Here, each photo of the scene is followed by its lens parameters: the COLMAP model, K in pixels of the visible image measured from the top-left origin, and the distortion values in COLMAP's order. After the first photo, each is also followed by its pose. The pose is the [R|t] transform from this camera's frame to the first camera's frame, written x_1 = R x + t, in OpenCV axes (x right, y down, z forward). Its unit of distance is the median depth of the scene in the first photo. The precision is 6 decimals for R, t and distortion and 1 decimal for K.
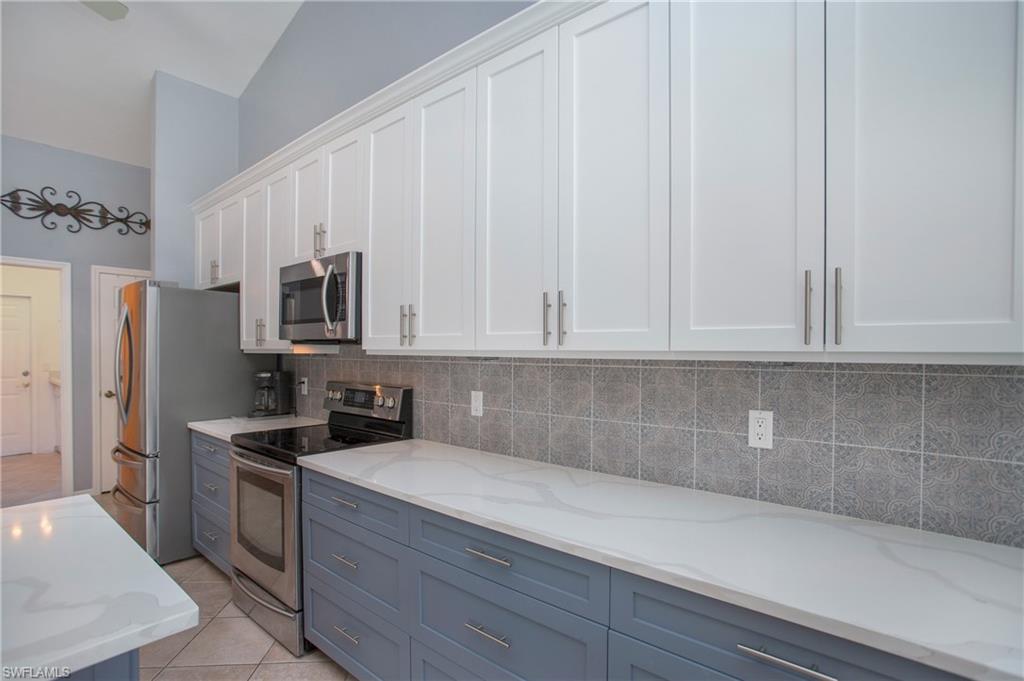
lens RADIAL K [[508.3, 0, 511.4], [0, 508.3, 349.1], [0, 0, 1]] dist [-0.046157, 0.010942]
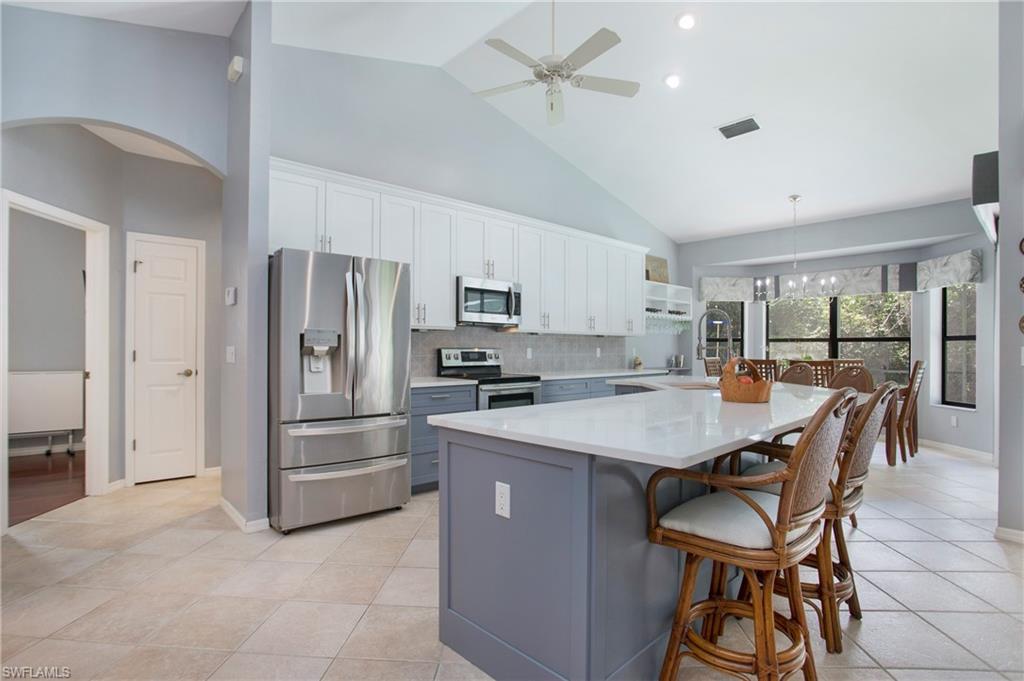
lens RADIAL K [[508.3, 0, 521.2], [0, 508.3, 347.5], [0, 0, 1]] dist [-0.046157, 0.010942]
pose [[0.114881, -0.010974, 0.993319, -2.439051], [-0.012028, 0.999850, 0.012437, 0.048726], [-0.993306, -0.013377, 0.114731, 0.742418]]
